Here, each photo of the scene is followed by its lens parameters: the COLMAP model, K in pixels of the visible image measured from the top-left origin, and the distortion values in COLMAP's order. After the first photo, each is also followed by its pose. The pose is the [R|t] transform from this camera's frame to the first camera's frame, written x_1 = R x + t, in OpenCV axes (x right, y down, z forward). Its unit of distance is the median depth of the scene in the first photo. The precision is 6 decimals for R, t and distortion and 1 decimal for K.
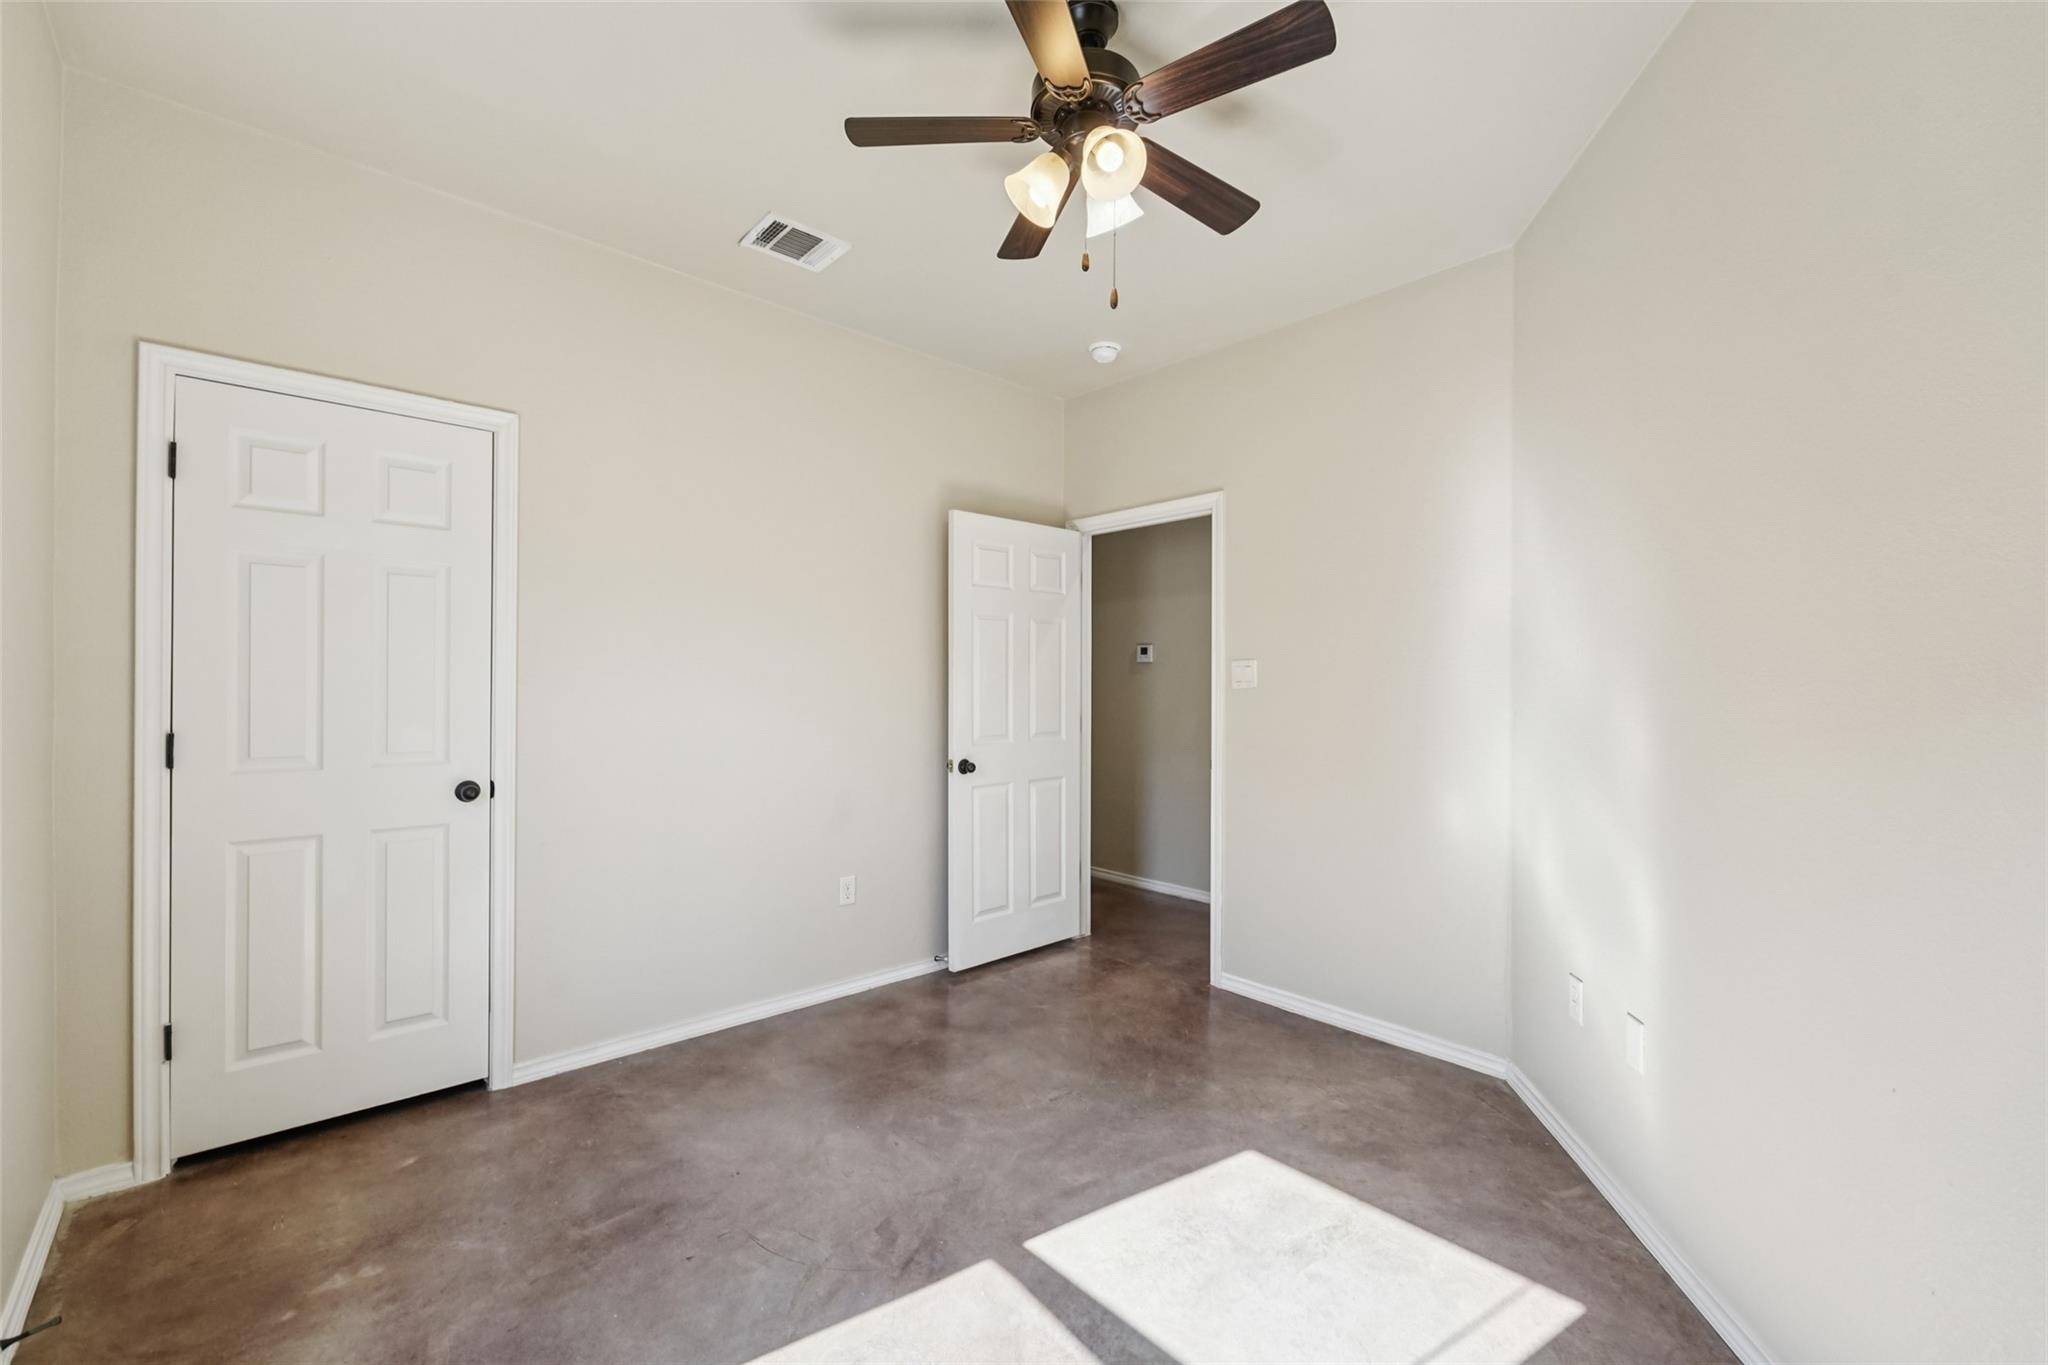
lens RADIAL K [[840.3, 0, 1018.4], [0, 840.3, 675.2], [0, 0, 1]] dist [-0.003581, -0.000358]
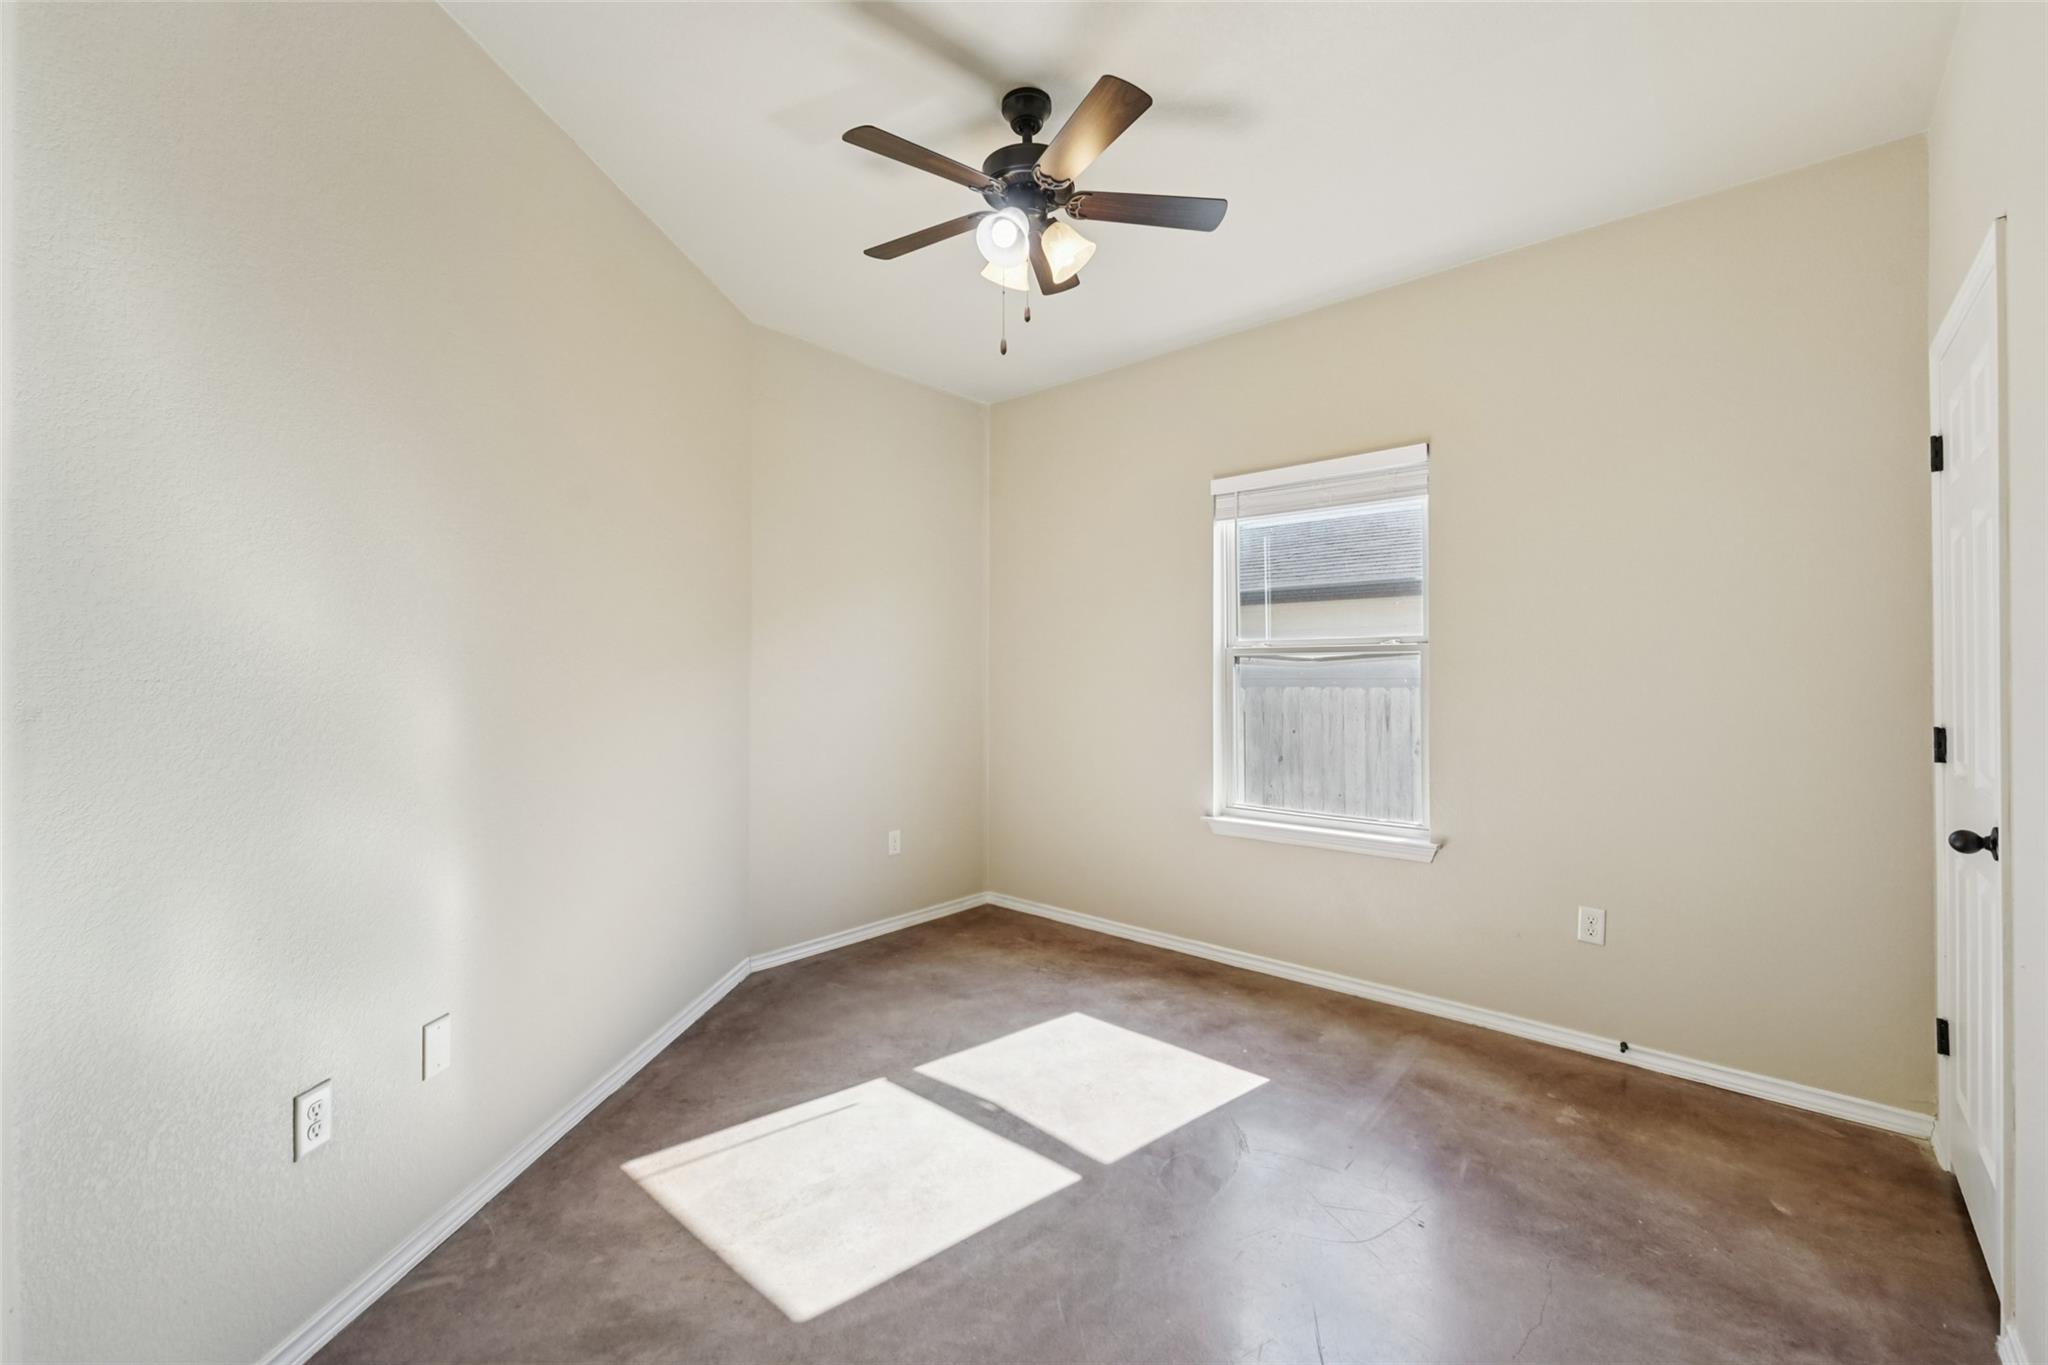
lens RADIAL K [[840.3, 0, 1024.1], [0, 840.3, 686.0], [0, 0, 1]] dist [-0.003581, -0.000358]
pose [[-0.993930, -0.010475, -0.109516, 0.187417], [-0.010163, 0.999943, -0.003406, 0.037480], [0.109546, -0.002272, -0.993979, 1.892341]]
